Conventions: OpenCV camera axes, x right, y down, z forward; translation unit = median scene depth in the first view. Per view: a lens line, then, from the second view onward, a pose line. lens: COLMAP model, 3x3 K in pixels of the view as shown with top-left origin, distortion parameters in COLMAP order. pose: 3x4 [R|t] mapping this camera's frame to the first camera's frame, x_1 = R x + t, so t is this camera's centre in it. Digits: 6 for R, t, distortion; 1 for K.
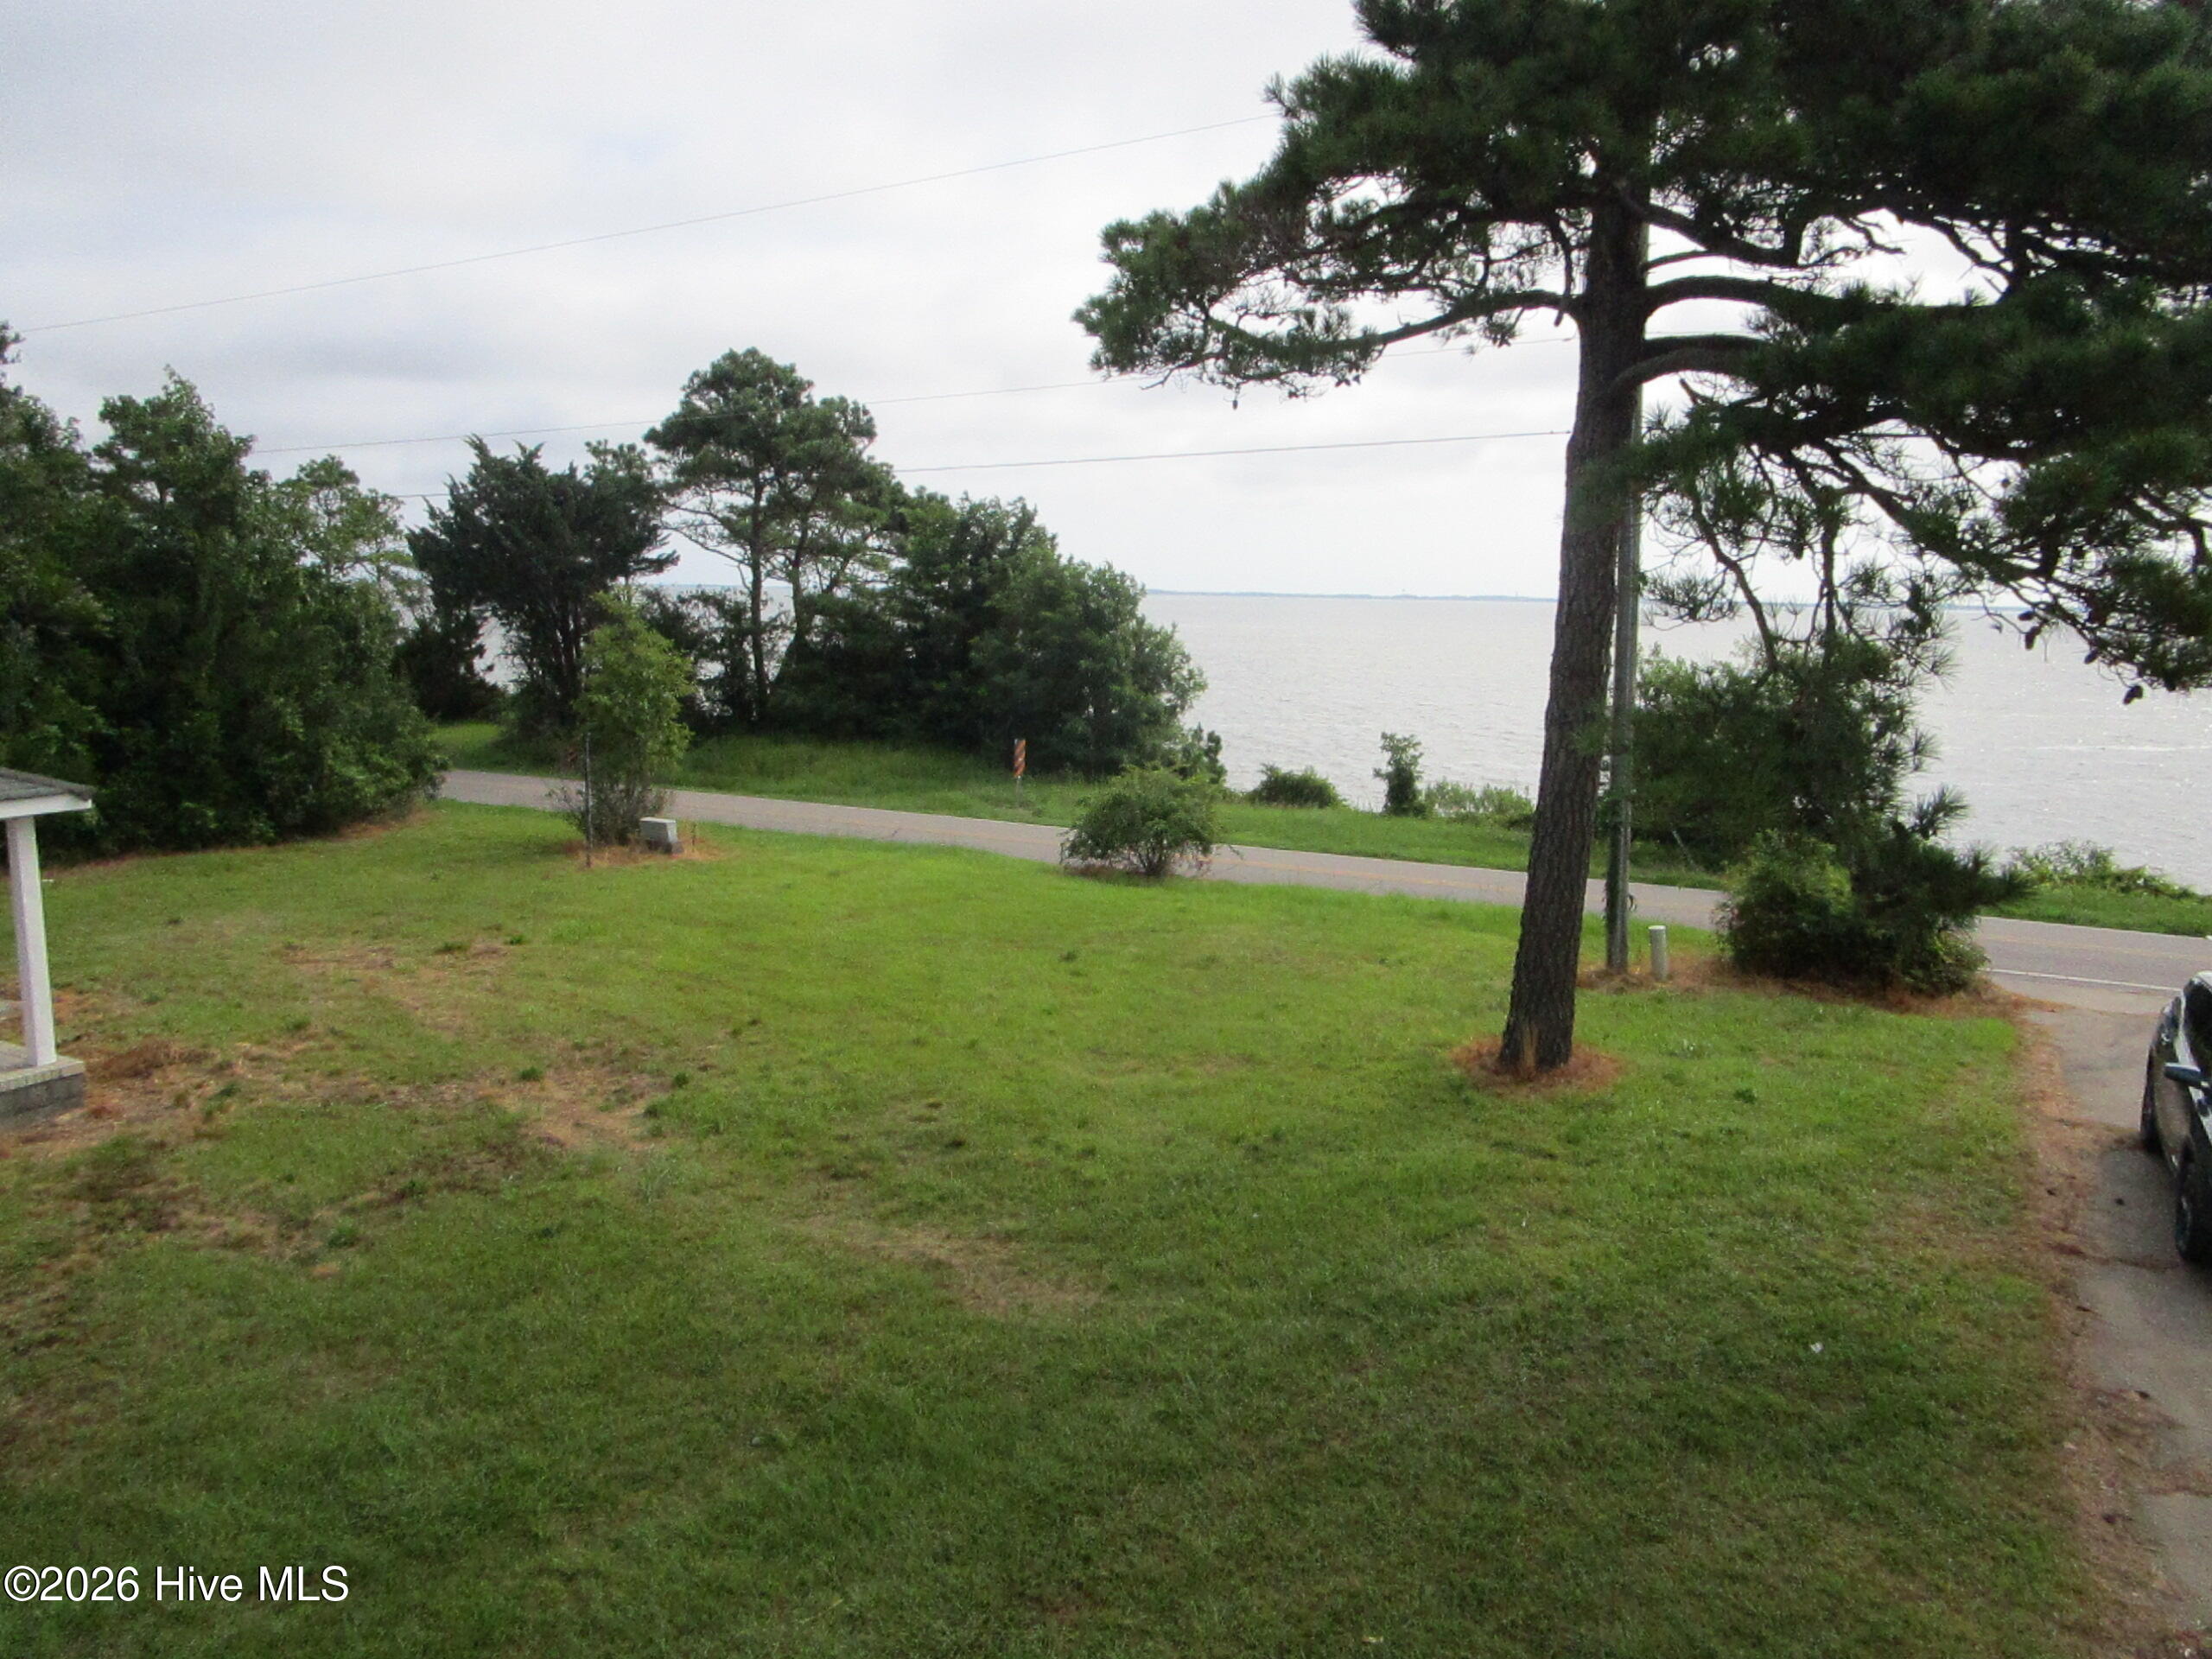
lens RADIAL K [[1601.1, 0, 1099.1], [0, 1601.1, 836.8], [0, 0, 1]] dist [-0.028737, 0.006466]
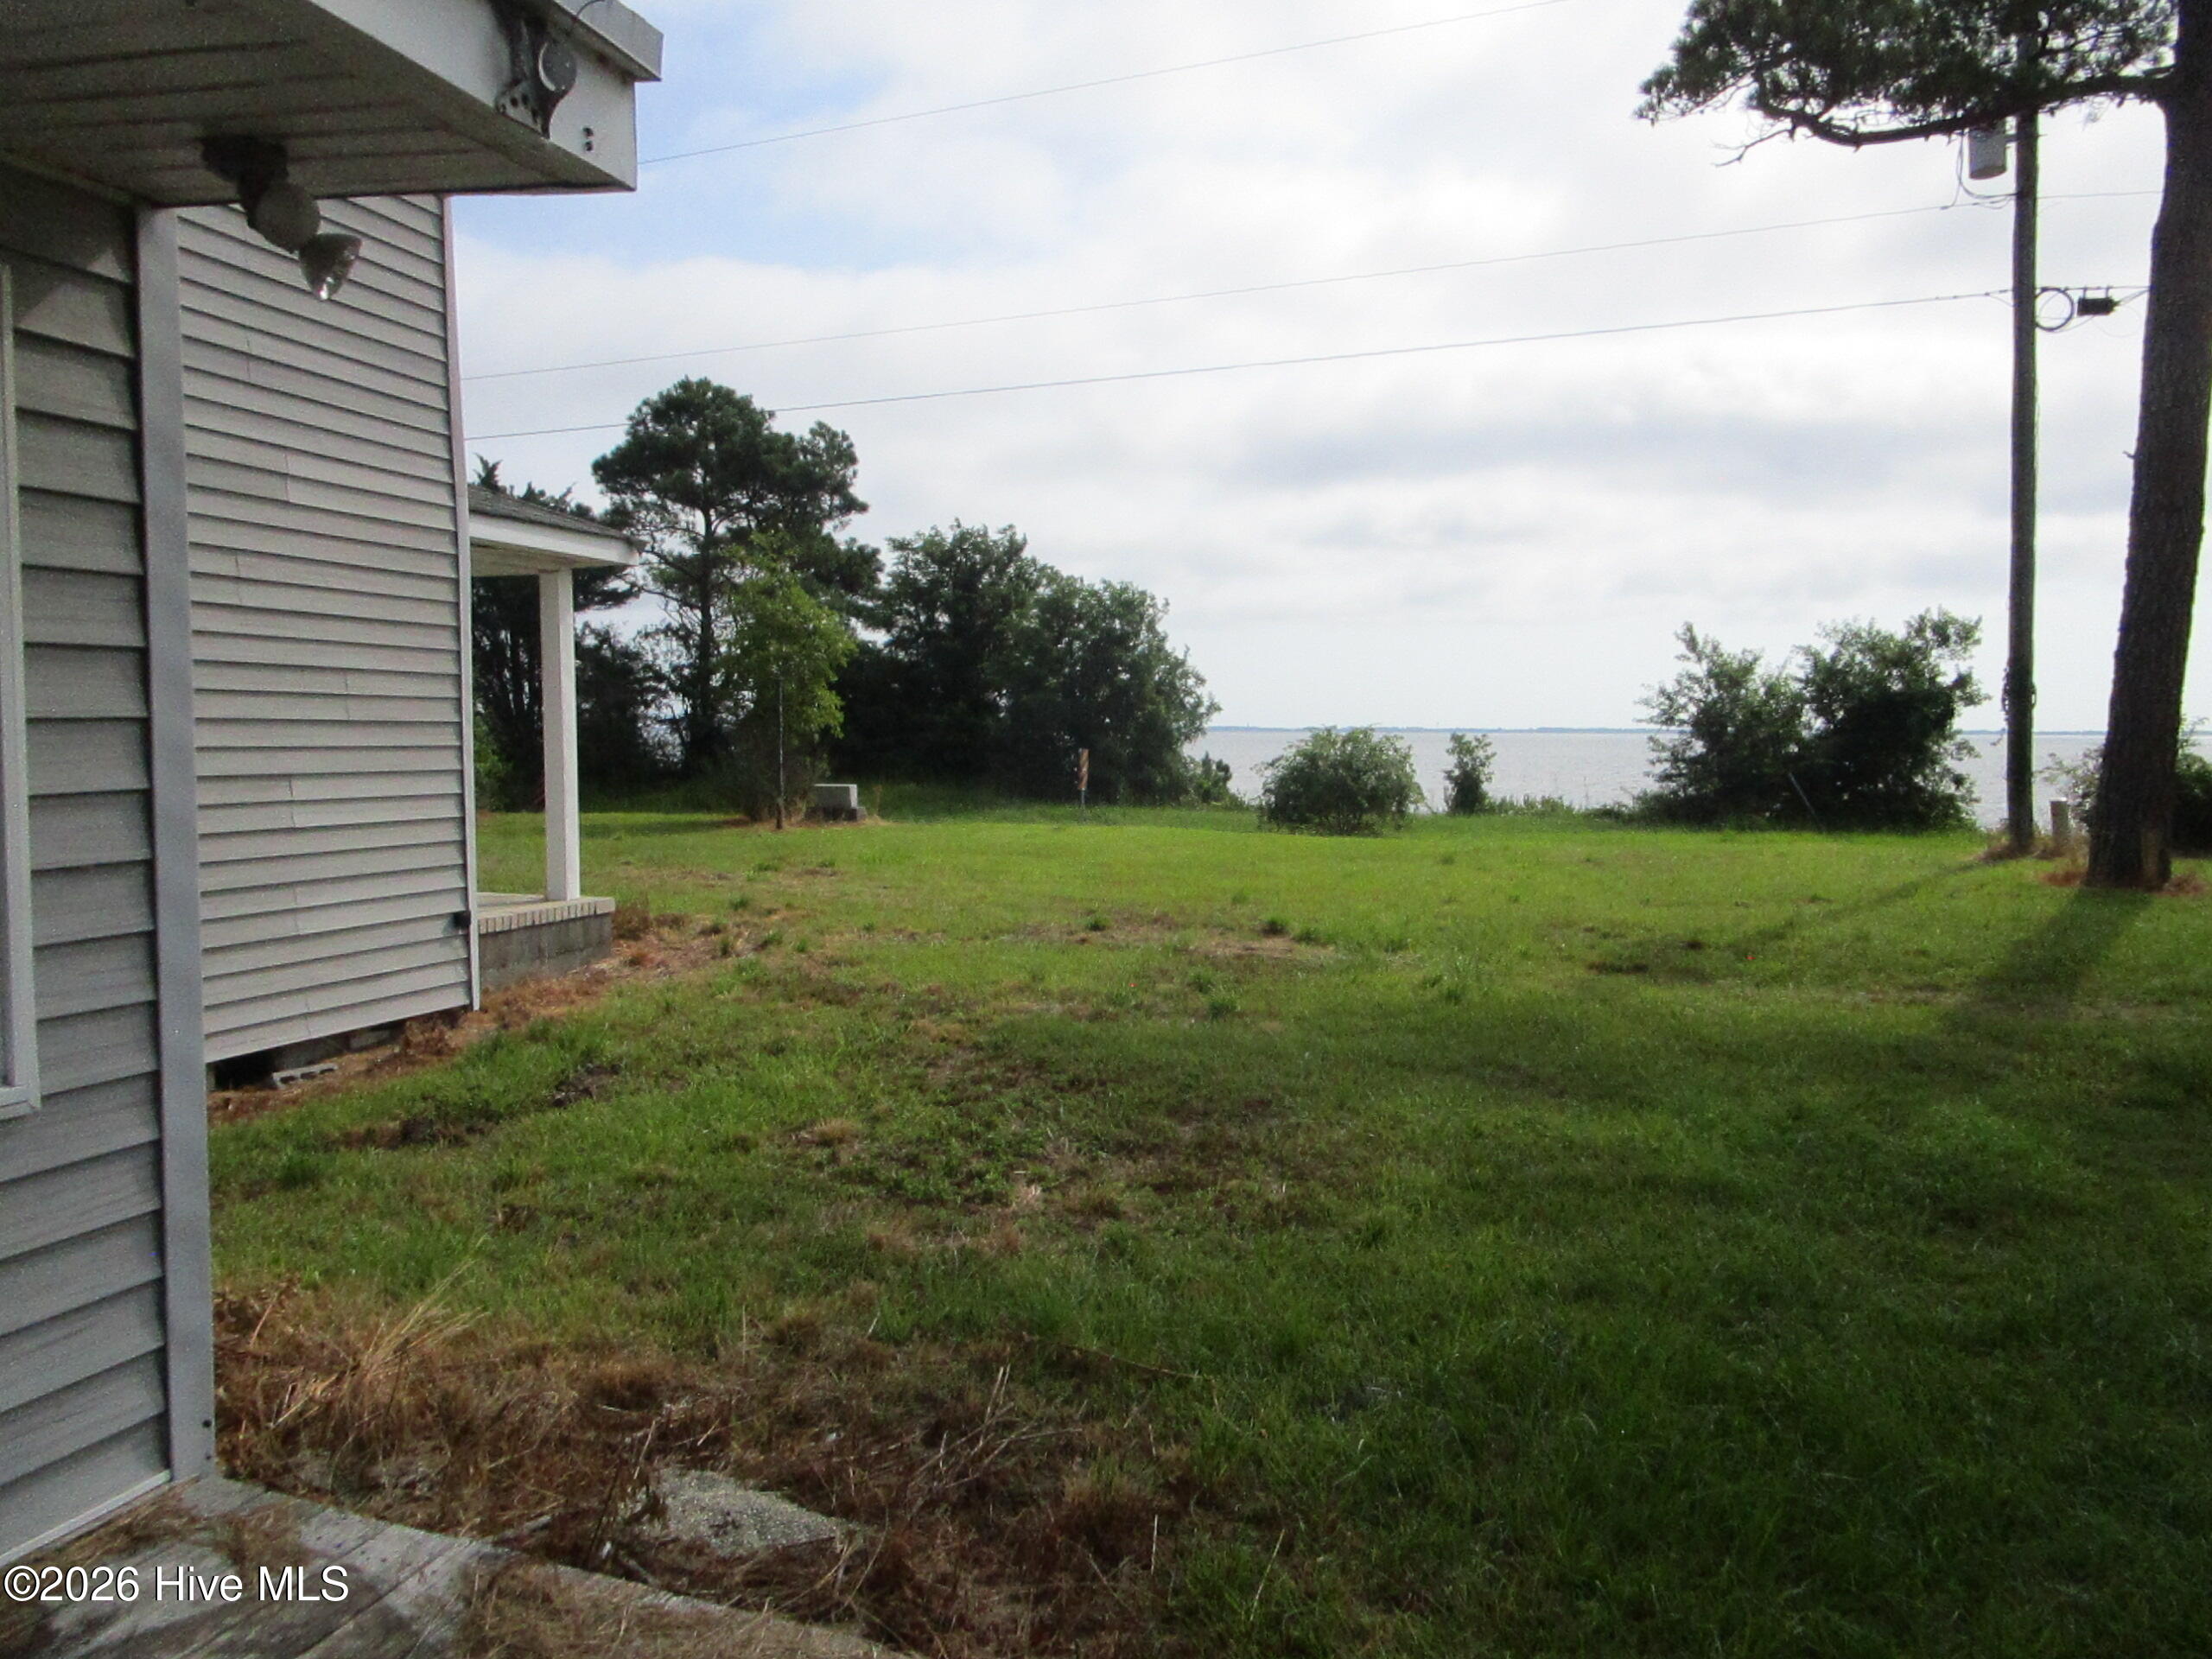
lens RADIAL K [[1601.1, 0, 1106.9], [0, 1601.1, 829.1], [0, 0, 1]] dist [-0.028737, 0.006466]
pose [[0.985796, -0.025716, 0.165968, -0.399154], [0.040228, 0.995596, -0.084678, 0.137815], [-0.163059, 0.090152, 0.982489, 0.147582]]
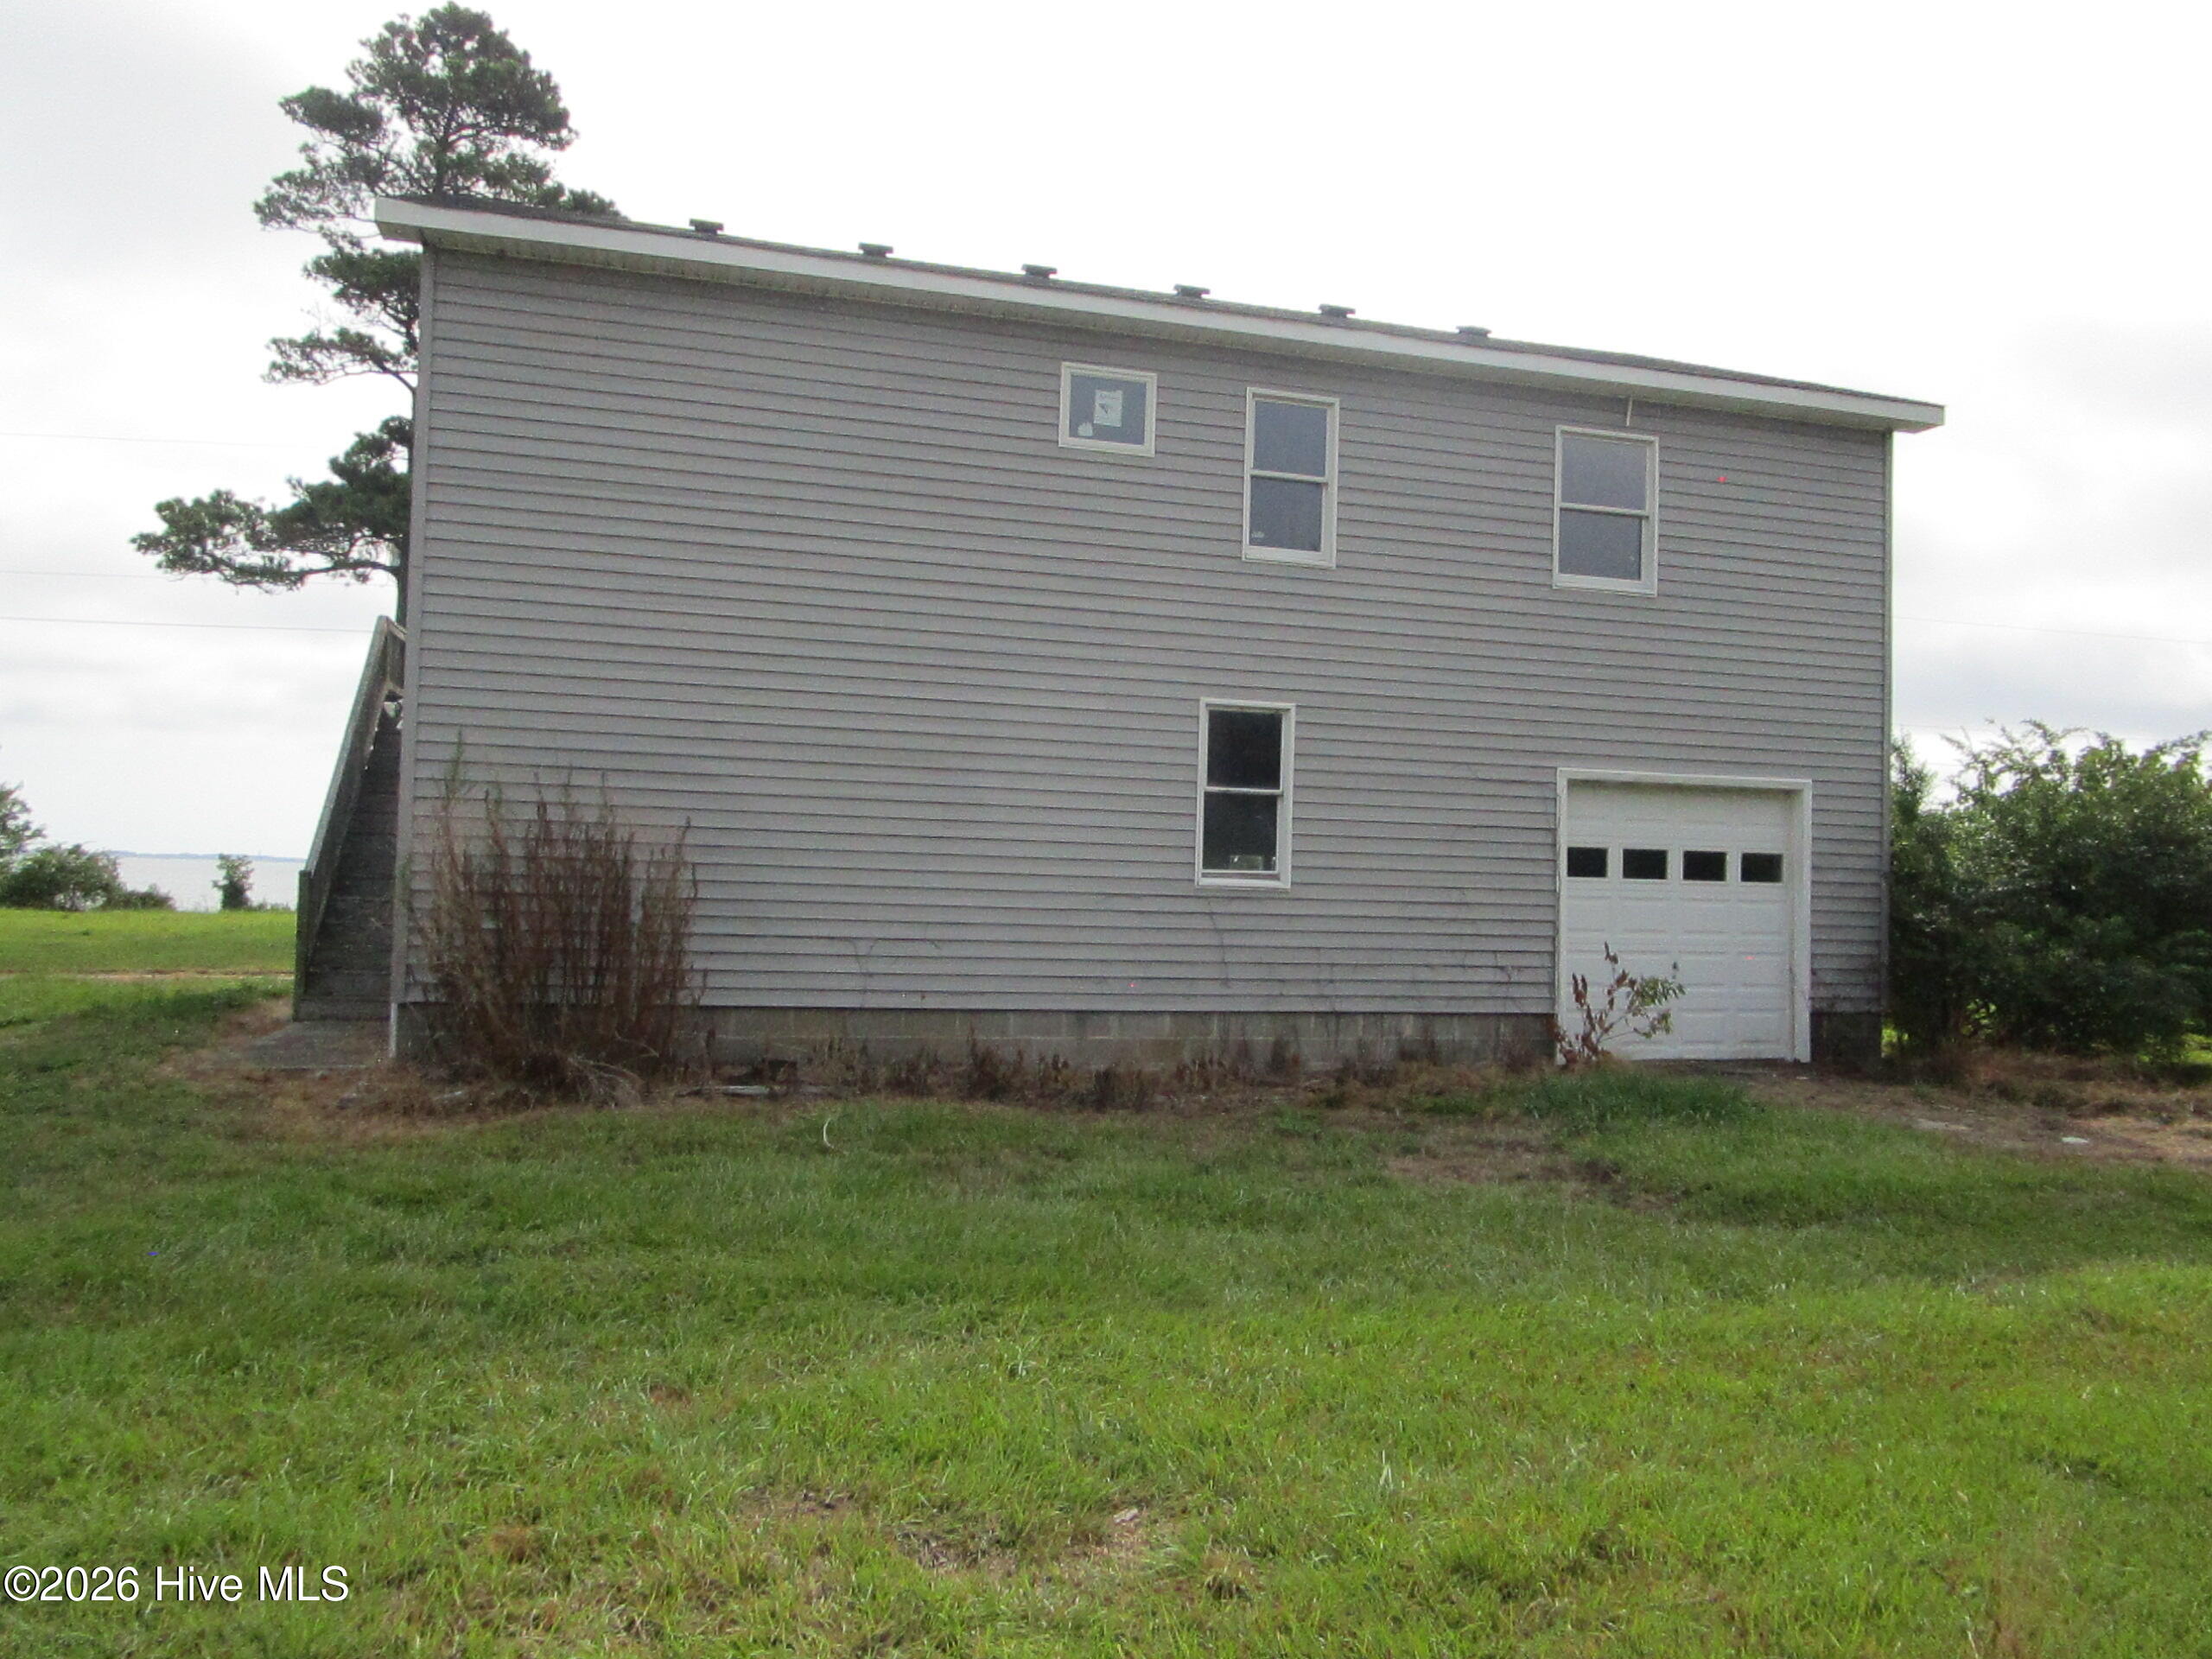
lens RADIAL K [[1601.1, 0, 1114.5], [0, 1601.1, 840.7], [0, 0, 1]] dist [-0.028737, 0.006466]
pose [[0.729482, 0.027783, 0.683436, -0.390476], [0.088281, 0.986993, -0.134352, 0.350619], [-0.678279, 0.158342, 0.717541, -1.001879]]
